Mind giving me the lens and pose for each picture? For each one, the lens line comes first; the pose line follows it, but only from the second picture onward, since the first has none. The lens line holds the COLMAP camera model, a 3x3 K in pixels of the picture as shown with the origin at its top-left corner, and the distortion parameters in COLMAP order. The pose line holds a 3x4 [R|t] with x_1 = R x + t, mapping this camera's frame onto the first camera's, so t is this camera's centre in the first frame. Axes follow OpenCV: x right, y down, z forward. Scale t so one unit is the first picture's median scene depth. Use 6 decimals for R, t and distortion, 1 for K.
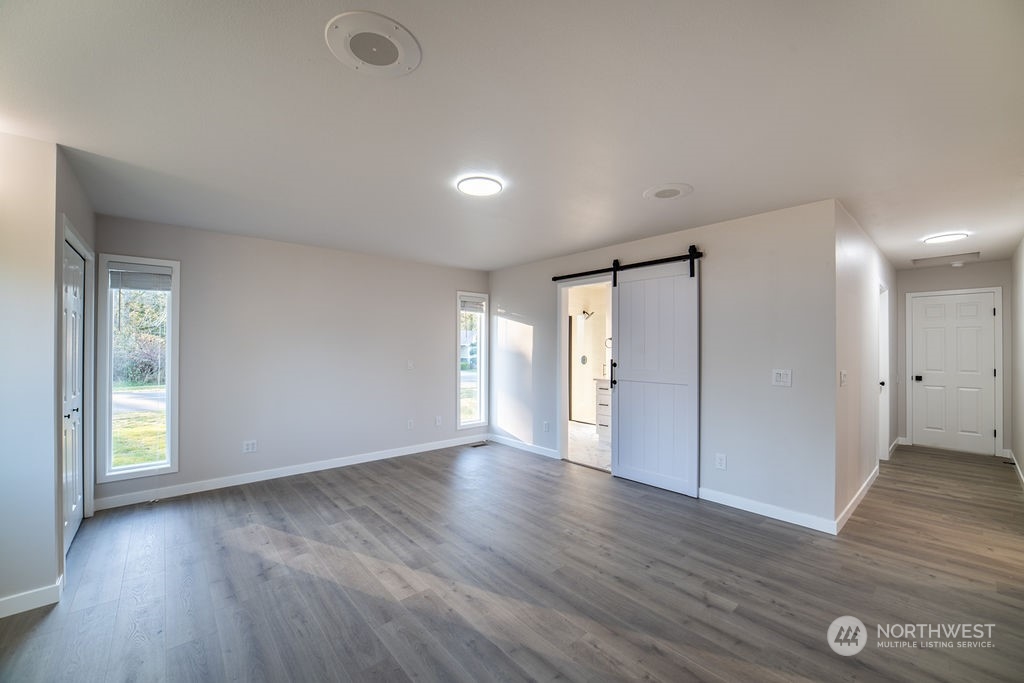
lens RADIAL K [[410.1, 0, 508.5], [0, 410.1, 346.4], [0, 0, 1]] dist [-0.031995, 0.000100]
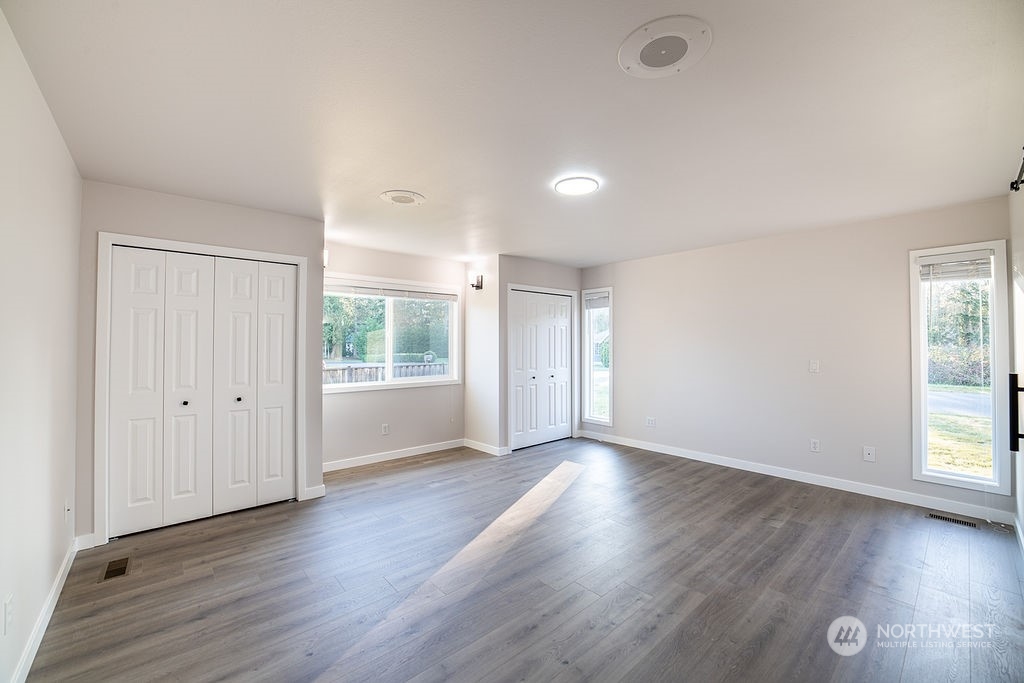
lens RADIAL K [[406.9, 0, 512.0], [0, 406.9, 341.5], [0, 0, 1]] dist [-0.032939, 0.000040]
pose [[0.005070, -0.006898, -0.999963, 0.647845], [0.003624, 0.999970, -0.006880, 0.002995], [0.999981, -0.003589, 0.005095, 0.574435]]
